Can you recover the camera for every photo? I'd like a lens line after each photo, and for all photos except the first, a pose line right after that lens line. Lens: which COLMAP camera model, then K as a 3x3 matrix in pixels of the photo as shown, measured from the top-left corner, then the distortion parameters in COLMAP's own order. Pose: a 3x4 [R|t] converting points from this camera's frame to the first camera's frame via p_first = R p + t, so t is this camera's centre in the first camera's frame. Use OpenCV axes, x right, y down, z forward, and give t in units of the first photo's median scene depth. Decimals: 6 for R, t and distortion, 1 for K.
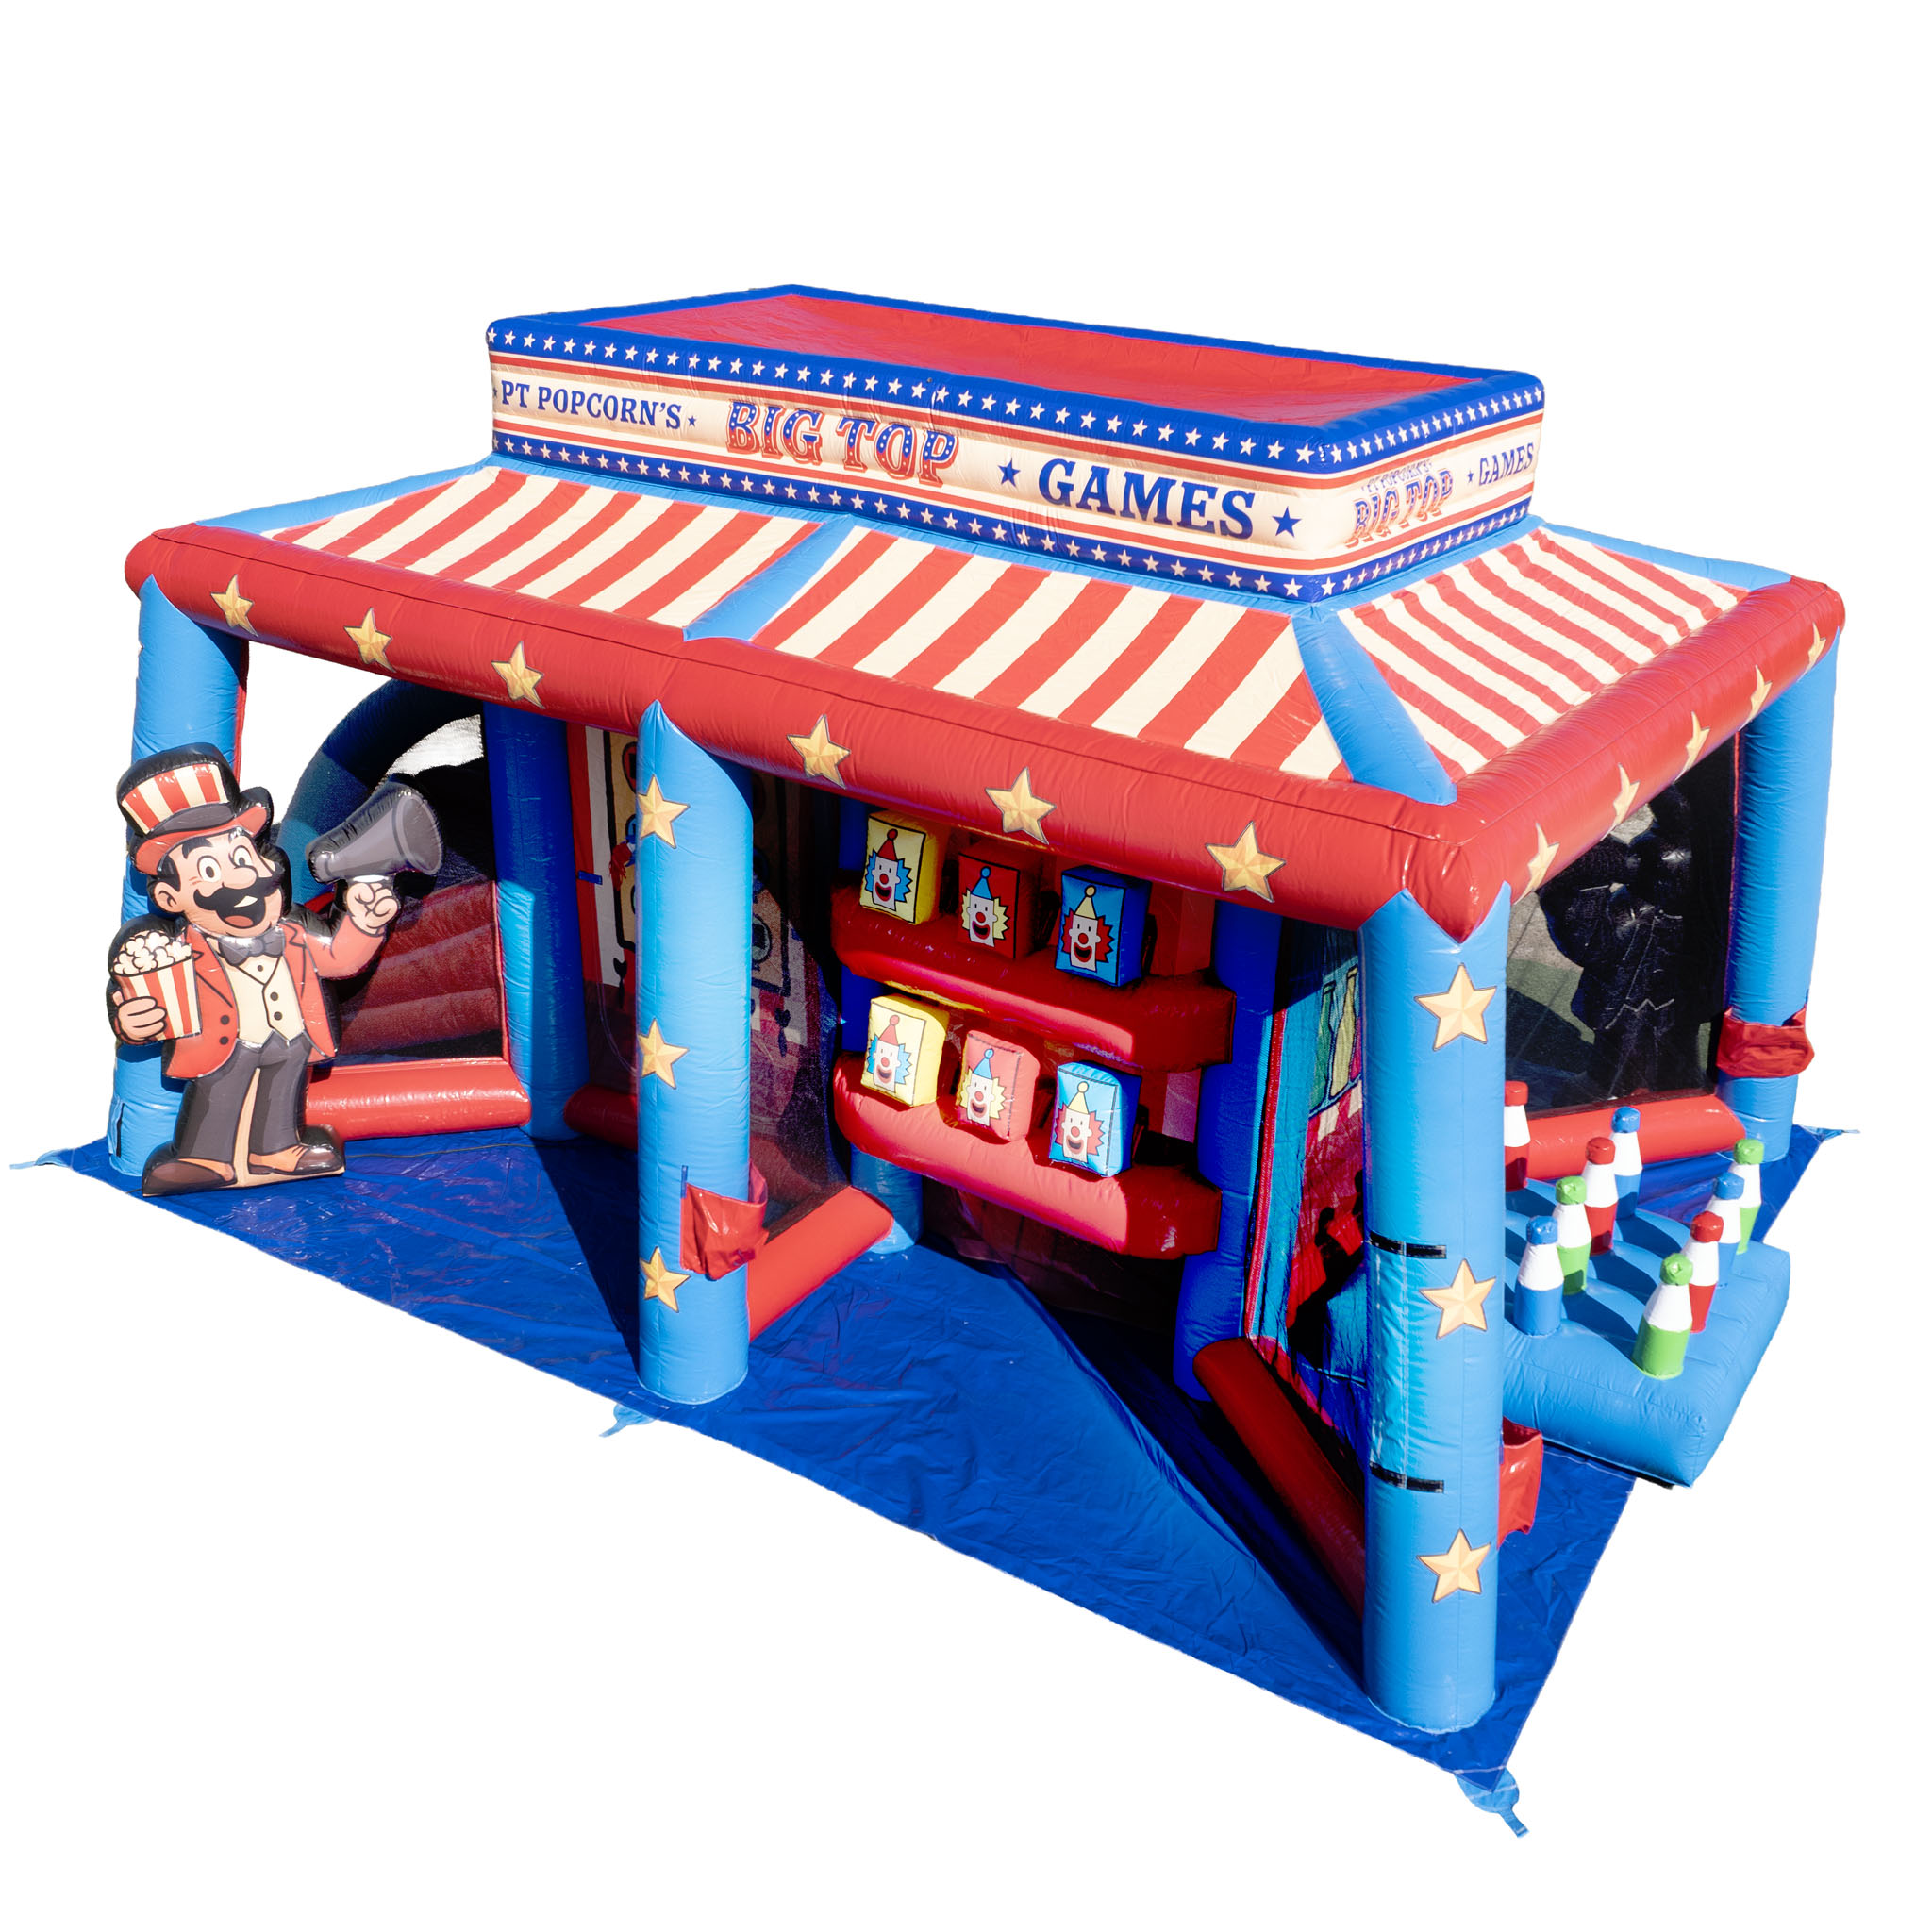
lens RADIAL K [[2144.9, 0, 974.2], [0, 2144.9, 1089.1], [0, 0, 1]] dist [-0.032099, -0.030435]
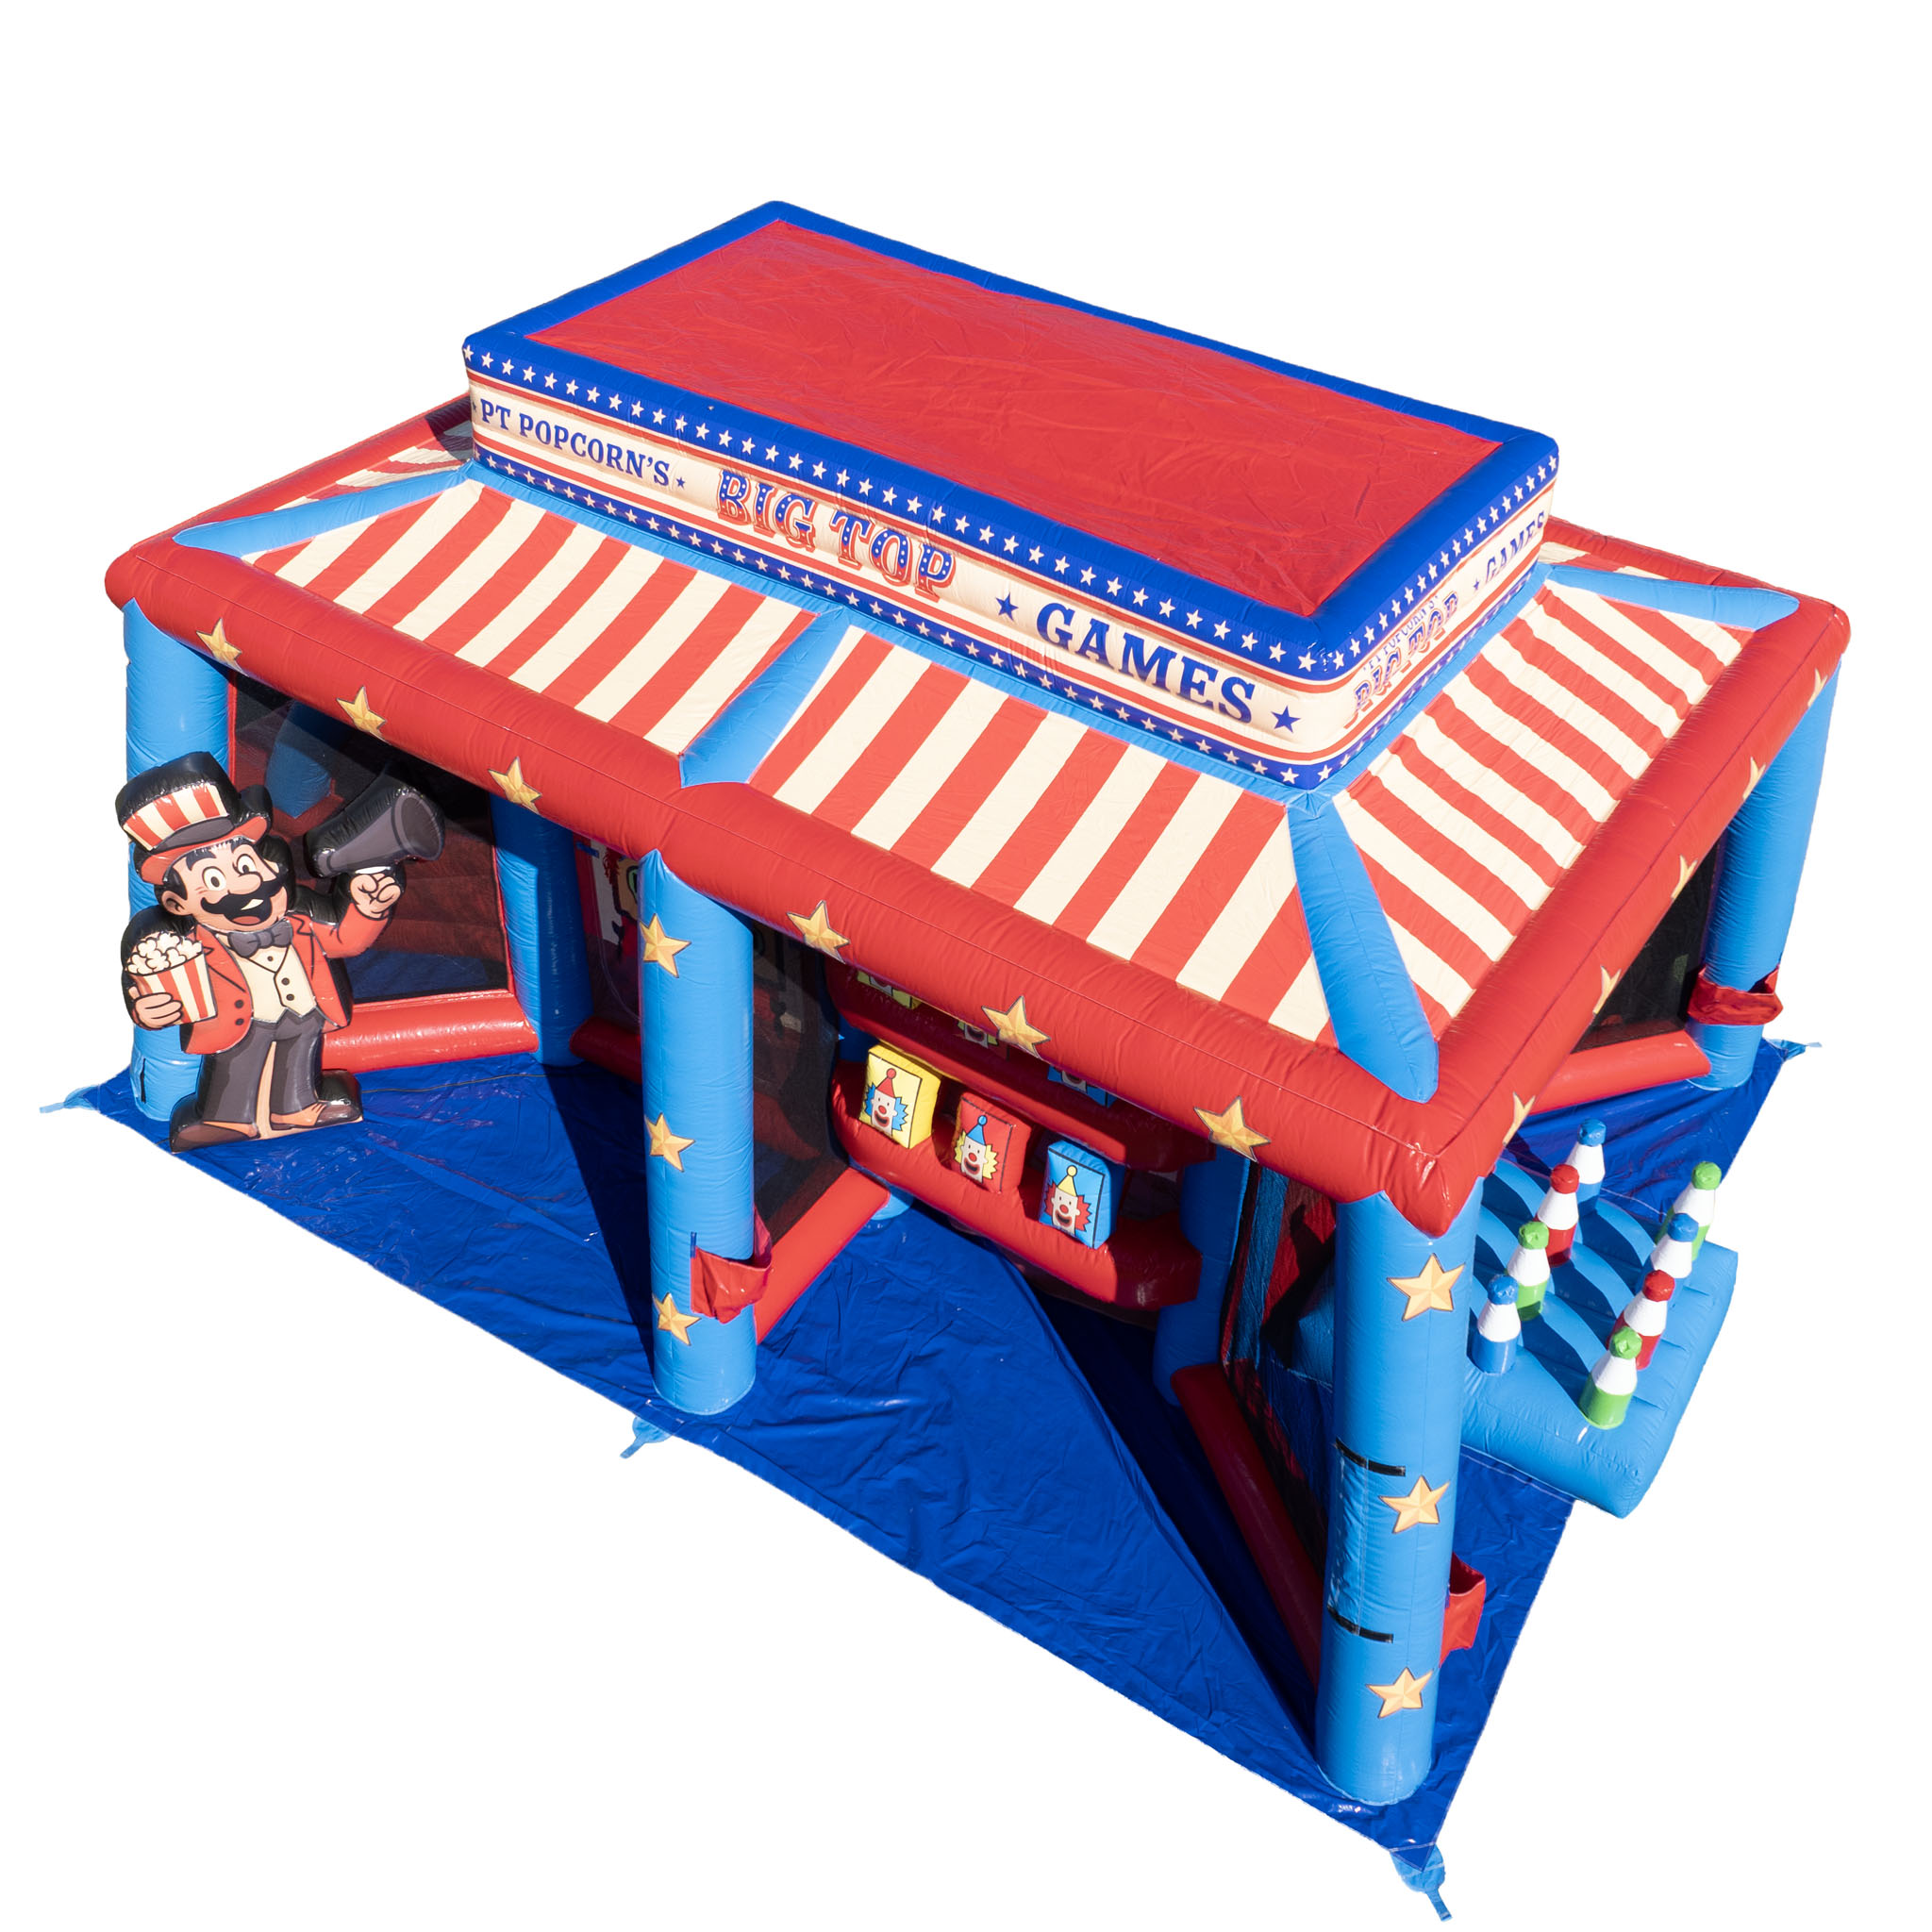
lens RADIAL K [[2136.3, 0, 966.0], [0, 2136.3, 966.0], [0, 0, 1]] dist [-0.035758, -0.025597]
pose [[0.999990, 0.003454, 0.002728, -0.004337], [-0.003977, 0.974598, 0.223927, -0.326107], [-0.001886, -0.223936, 0.974602, 0.006433]]
